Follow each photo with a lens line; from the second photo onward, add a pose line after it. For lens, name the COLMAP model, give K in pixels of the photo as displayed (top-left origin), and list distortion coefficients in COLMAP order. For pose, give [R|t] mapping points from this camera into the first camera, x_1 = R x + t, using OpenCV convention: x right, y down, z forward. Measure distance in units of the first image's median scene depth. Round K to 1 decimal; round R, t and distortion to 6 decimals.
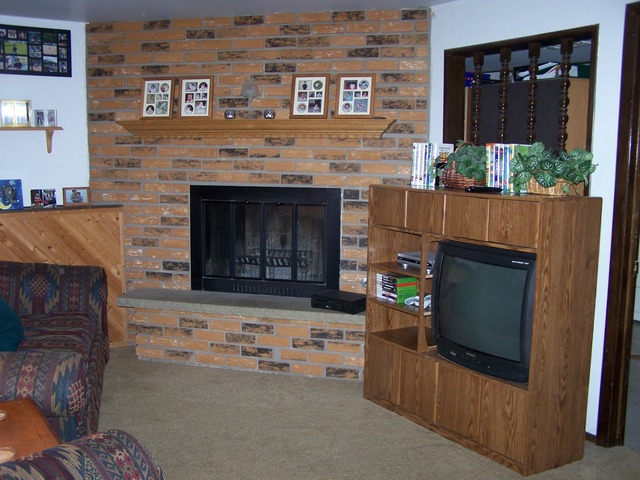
lens RADIAL K [[728.0, 0, 320.0], [0, 728.0, 240.0], [0, 0, 1]] dist [-0.232033, 0.420796]
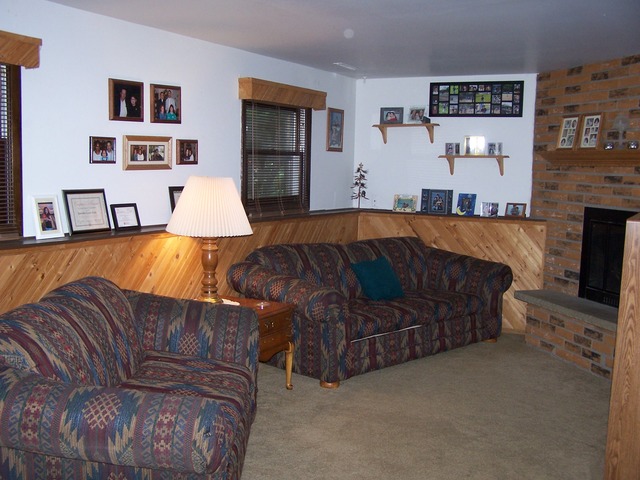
lens RADIAL K [[728.0, 0, 320.0], [0, 728.0, 240.0], [0, 0, 1]] dist [-0.232033, 0.420796]
pose [[0.505010, 0.090675, -0.858337, 0.602885], [-0.132707, 0.990799, 0.026588, 0.003594], [0.852850, 0.100480, 0.512396, 0.054530]]
